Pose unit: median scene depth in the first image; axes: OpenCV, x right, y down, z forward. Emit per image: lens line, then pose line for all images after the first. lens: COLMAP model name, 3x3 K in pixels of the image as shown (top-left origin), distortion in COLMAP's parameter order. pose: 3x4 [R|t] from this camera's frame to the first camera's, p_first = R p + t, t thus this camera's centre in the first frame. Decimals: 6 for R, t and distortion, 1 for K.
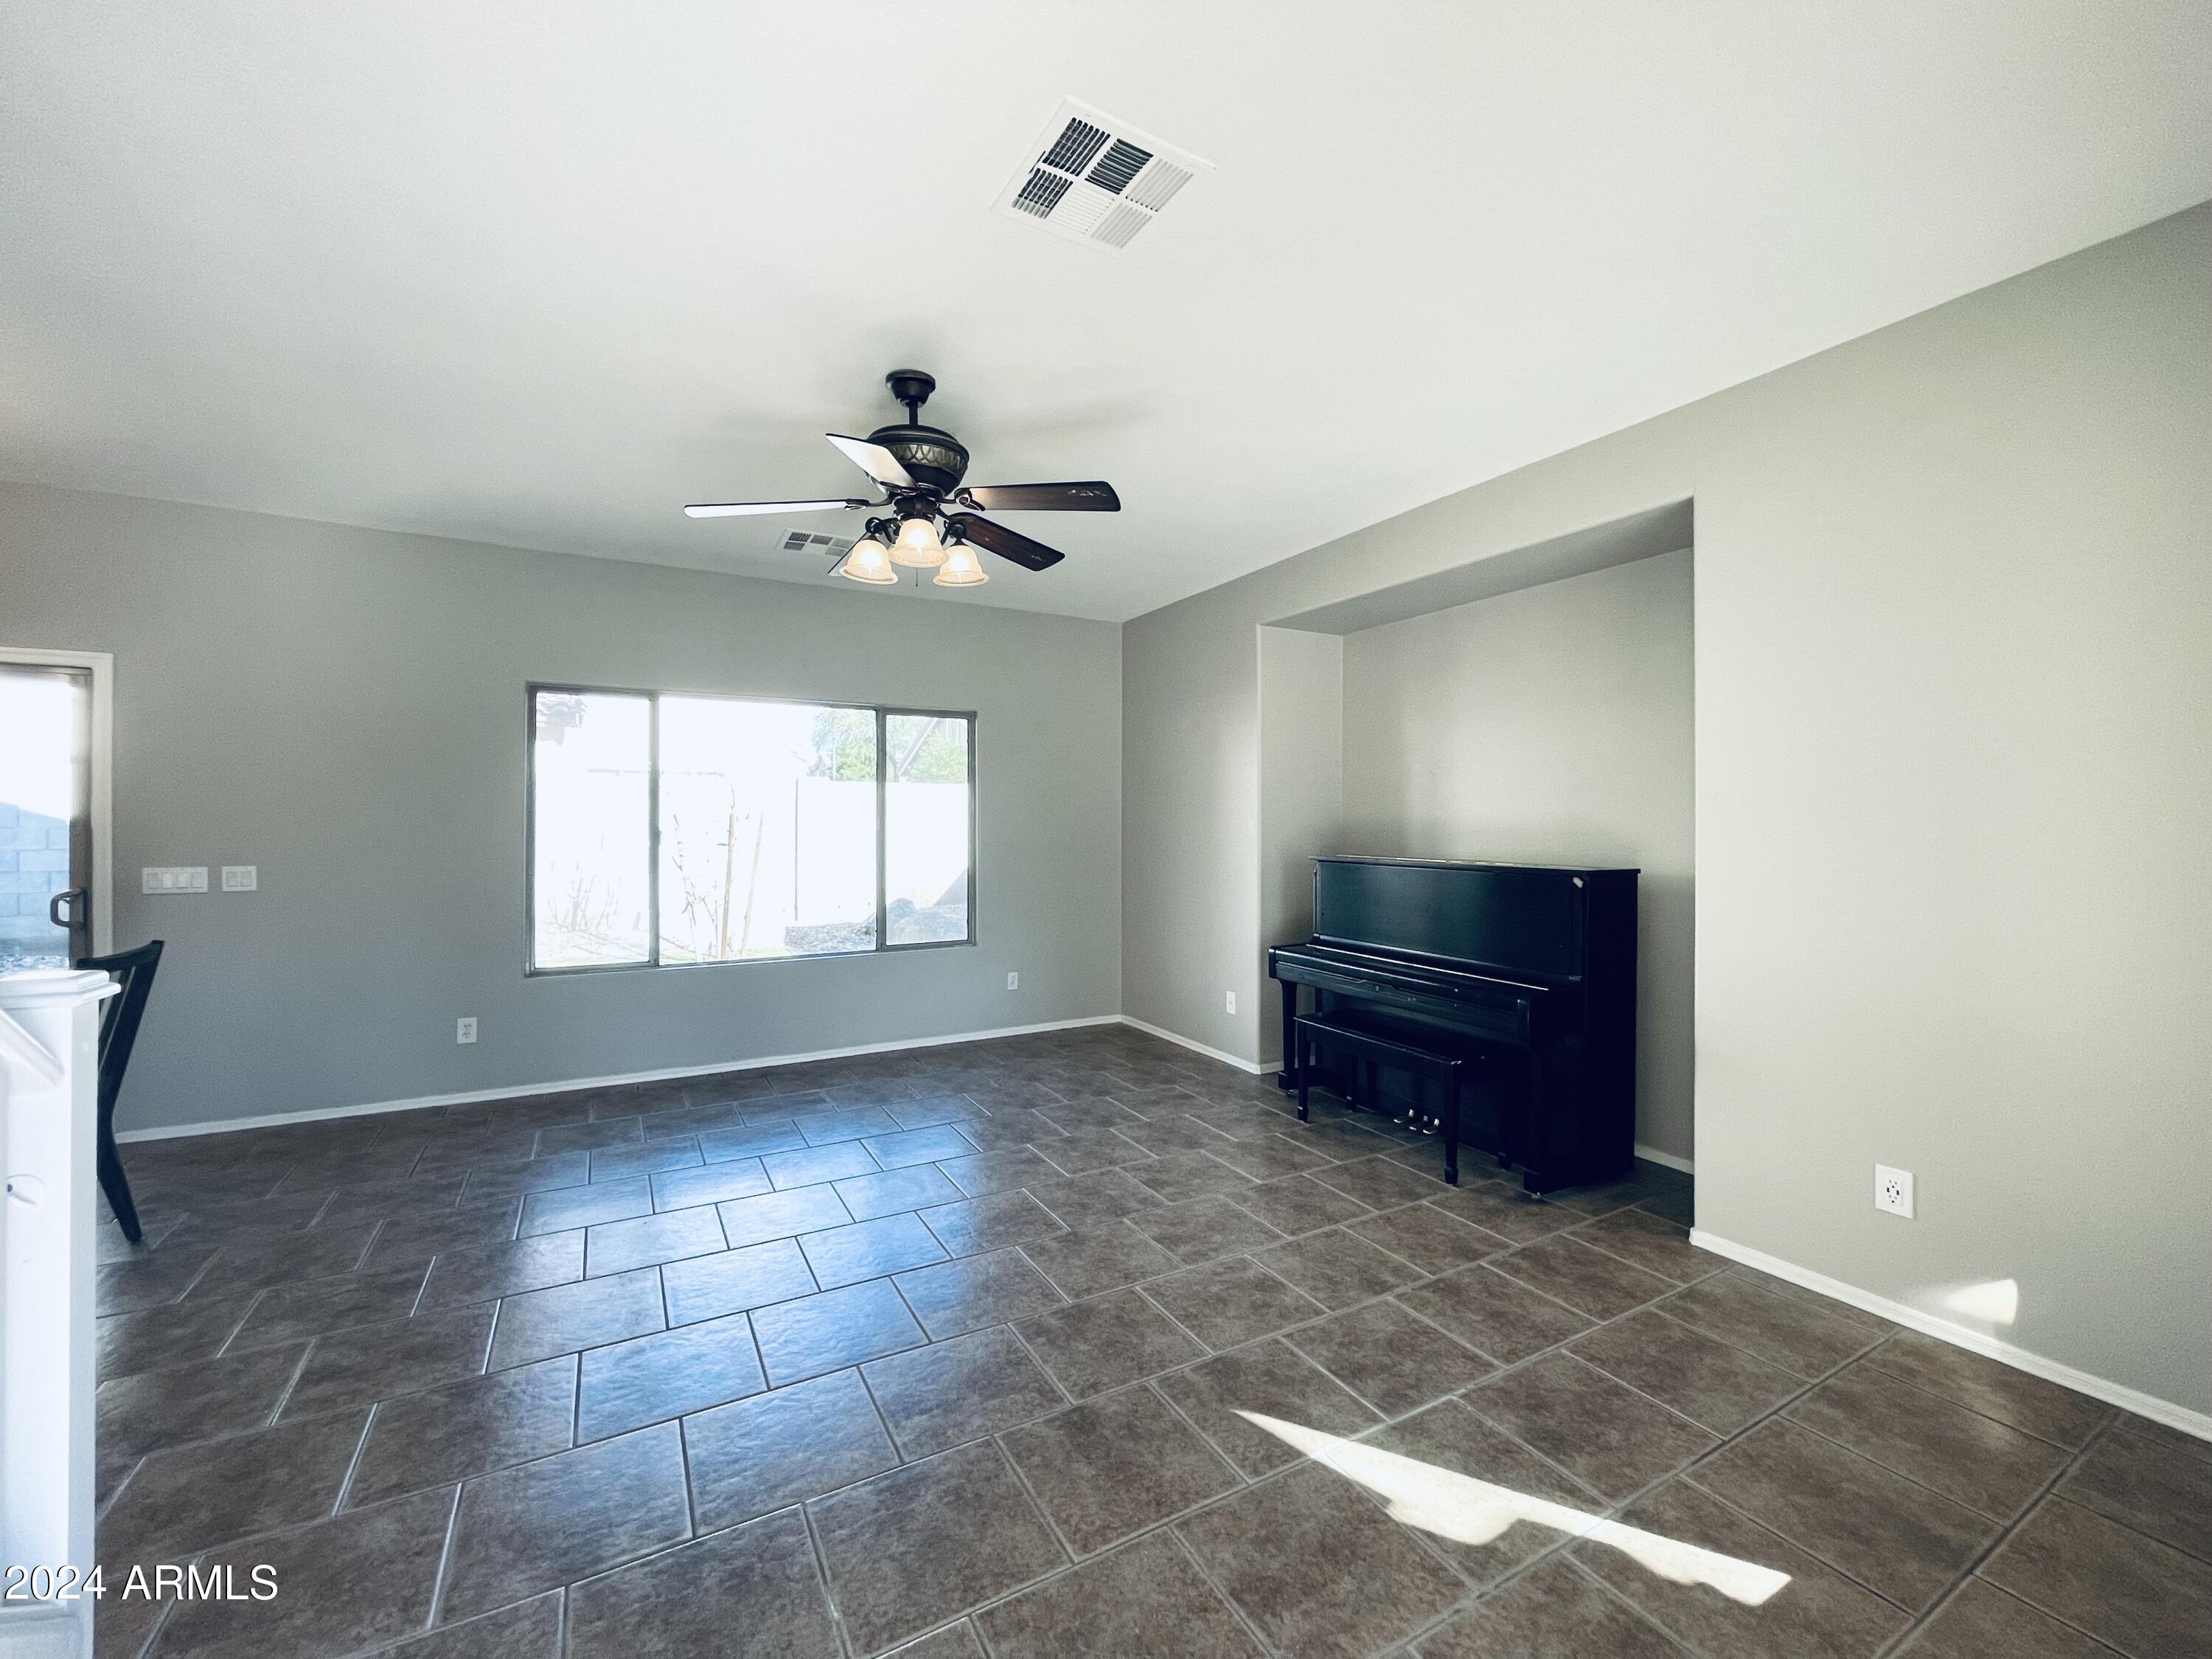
lens RADIAL K [[893.4, 0, 1109.5], [0, 893.4, 831.7], [0, 0, 1]] dist [0.001502, 0.000480]
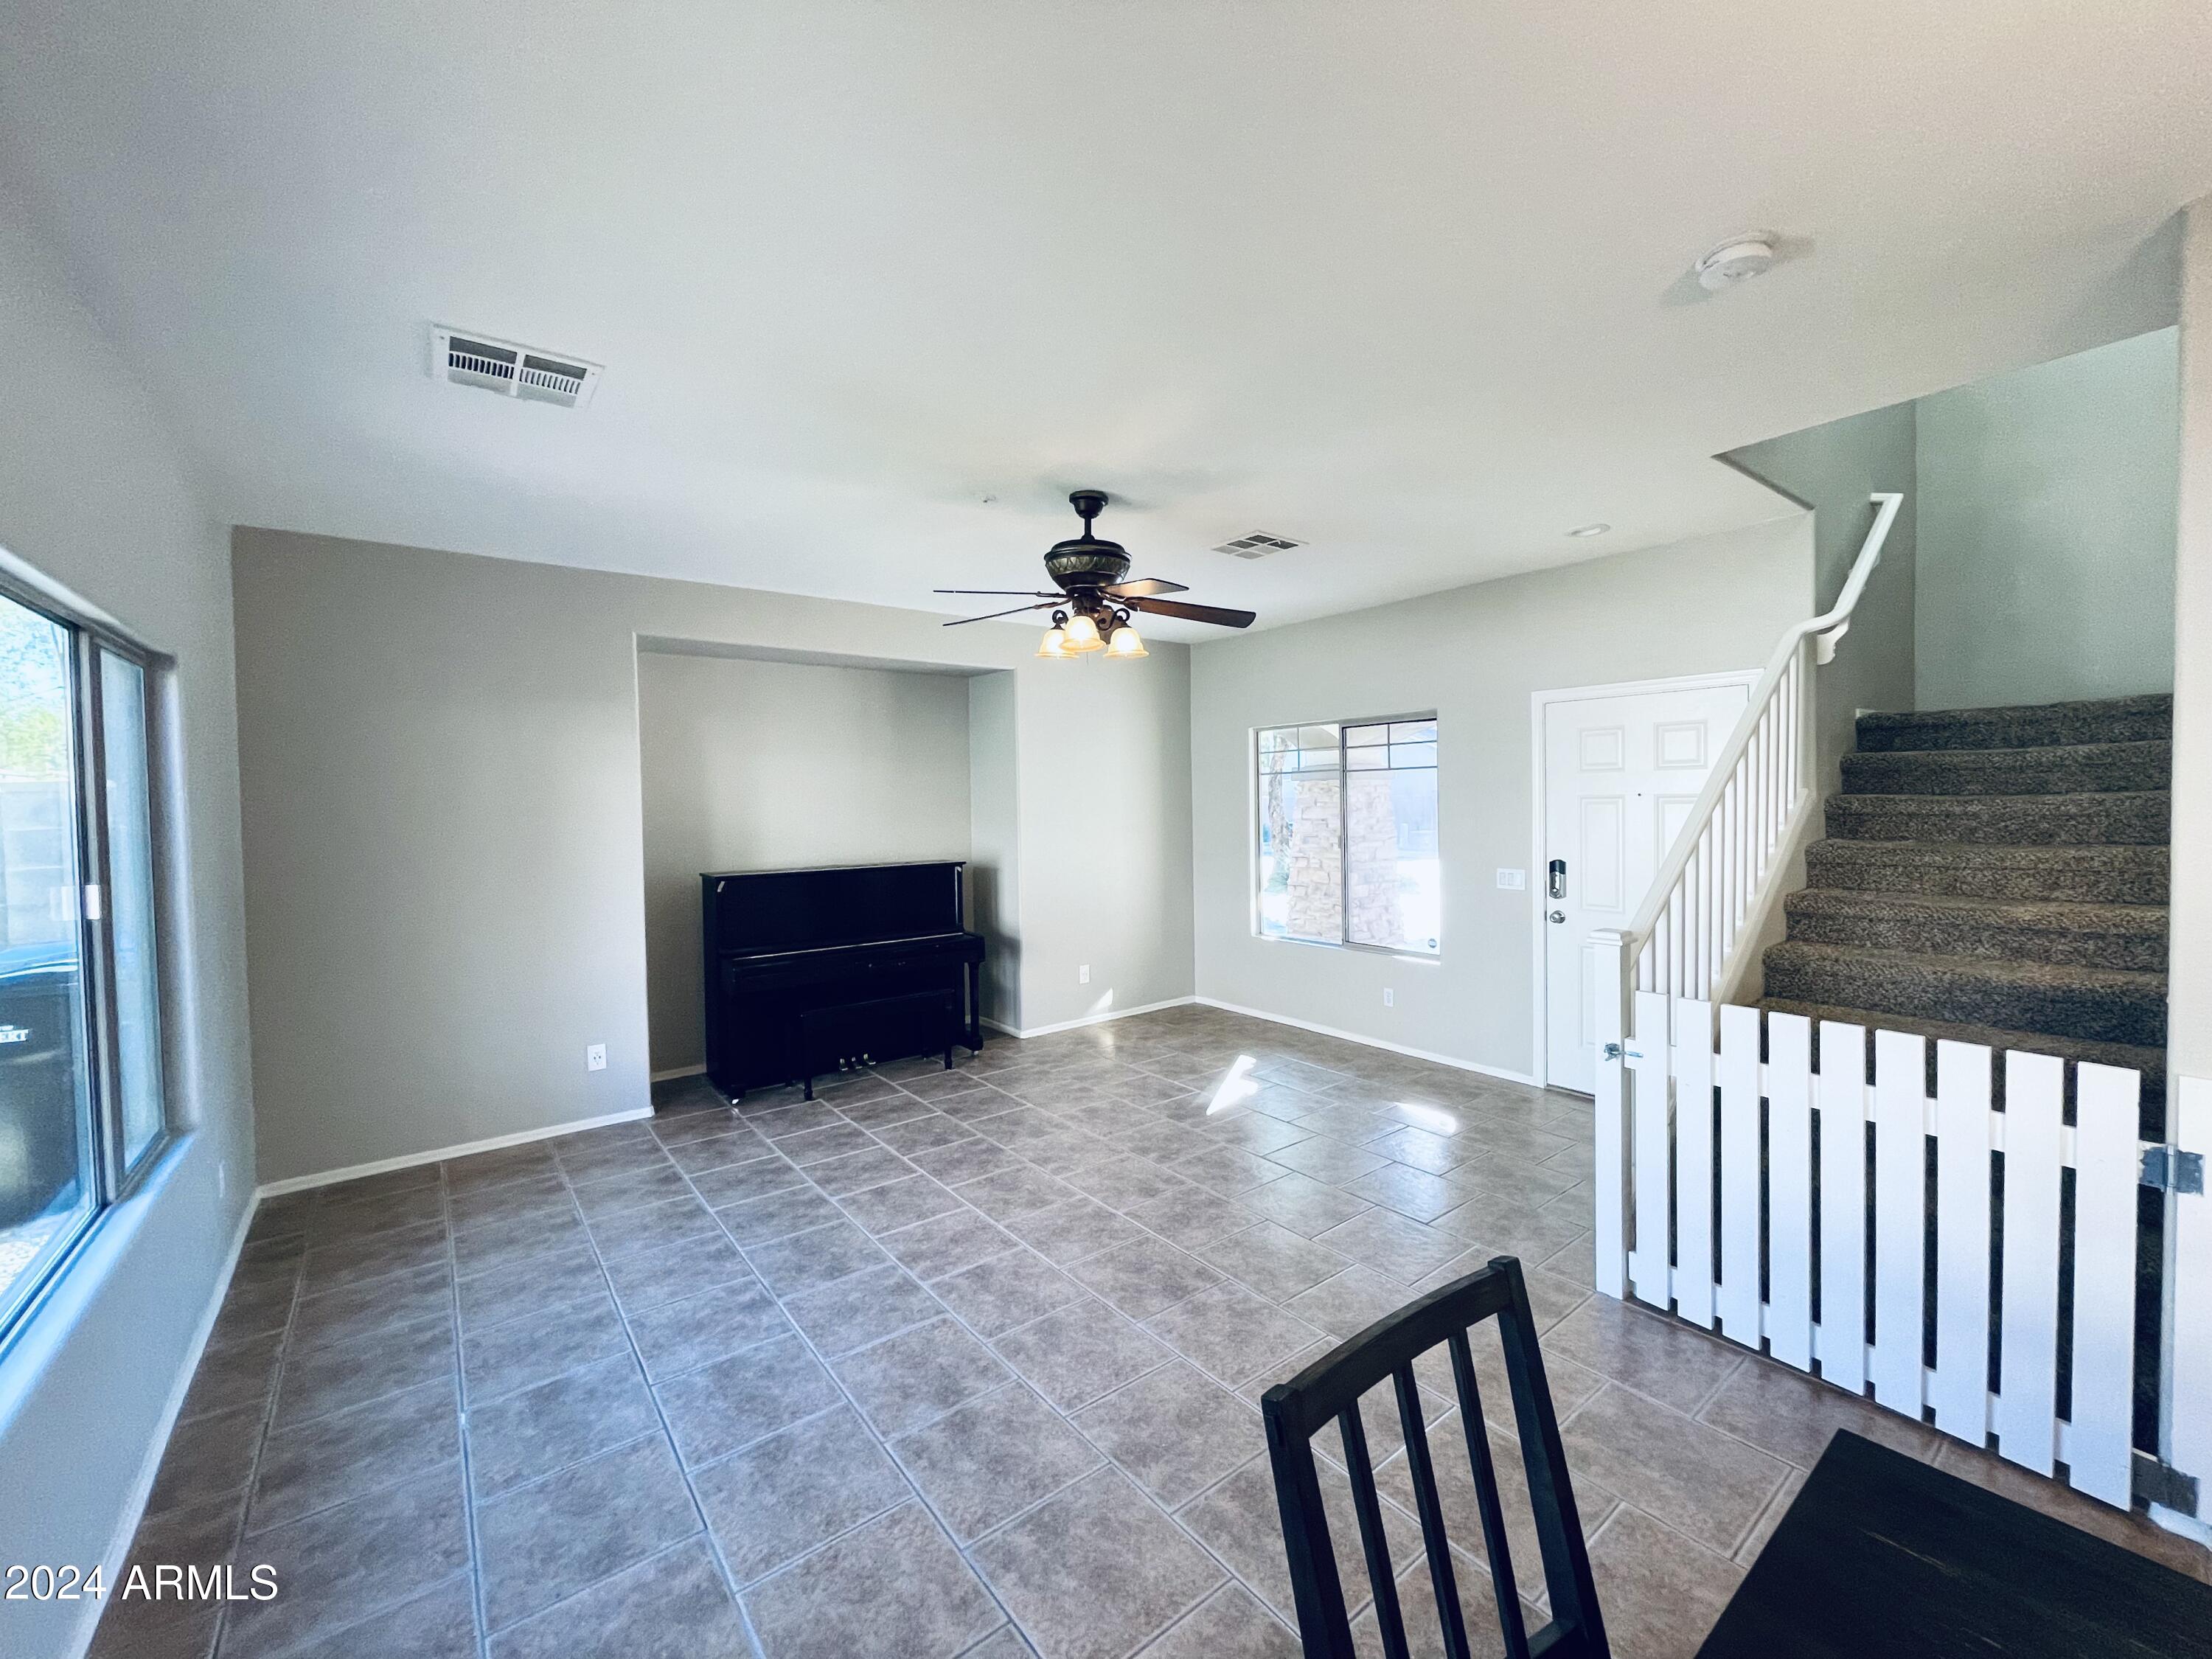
lens RADIAL K [[893.4, 0, 1109.5], [0, 893.4, 831.7], [0, 0, 1]] dist [0.001502, 0.000480]
pose [[-0.154004, -0.031747, 0.987560, -1.211064], [0.027096, 0.998972, 0.036339, -0.068115], [-0.987699, 0.032355, -0.152986, 0.978291]]
